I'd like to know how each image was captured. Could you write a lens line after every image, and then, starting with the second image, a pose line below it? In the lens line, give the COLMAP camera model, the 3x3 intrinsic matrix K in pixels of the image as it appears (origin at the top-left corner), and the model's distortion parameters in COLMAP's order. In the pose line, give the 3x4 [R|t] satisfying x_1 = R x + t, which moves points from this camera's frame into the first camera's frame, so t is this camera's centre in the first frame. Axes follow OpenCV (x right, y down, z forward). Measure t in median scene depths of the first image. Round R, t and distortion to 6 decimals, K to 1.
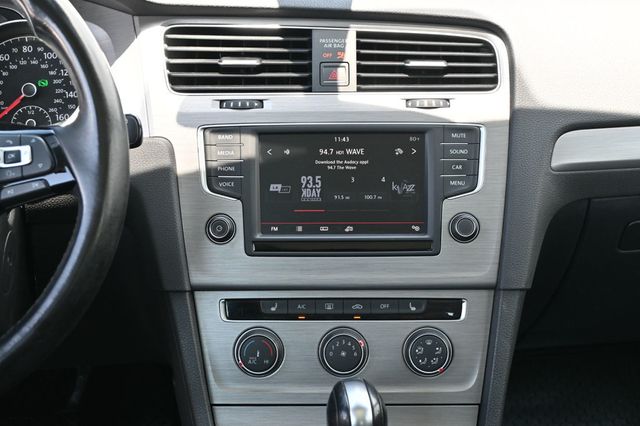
lens RADIAL K [[1167.7, 0, 320.0], [0, 1167.7, 213.0], [0, 0, 1]] dist [0.032569, 0.008046]
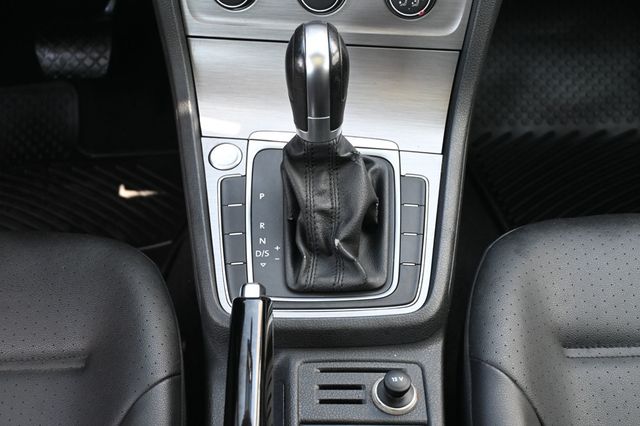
lens RADIAL K [[875.5, 0, 320.0], [0, 875.5, 213.0], [0, 0, 1]] dist [0.000966, -0.005105]
pose [[0.990628, 0.077183, -0.112691, 0.113594], [-0.025018, 0.913611, 0.405820, -0.002871], [0.134278, -0.399197, 0.906979, 0.281456]]
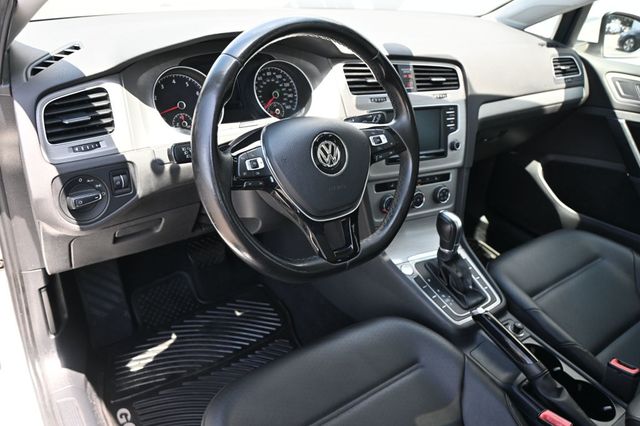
lens RADIAL K [[481.8, 0, 320.3], [0, 481.8, 204.1], [0, 0, 1]] dist [0.001426, 0.001403]
pose [[0.871727, -0.147185, 0.467364, -0.639963], [0.042112, 0.972794, 0.227811, -0.113893], [-0.488179, -0.178907, 0.854209, 0.212332]]
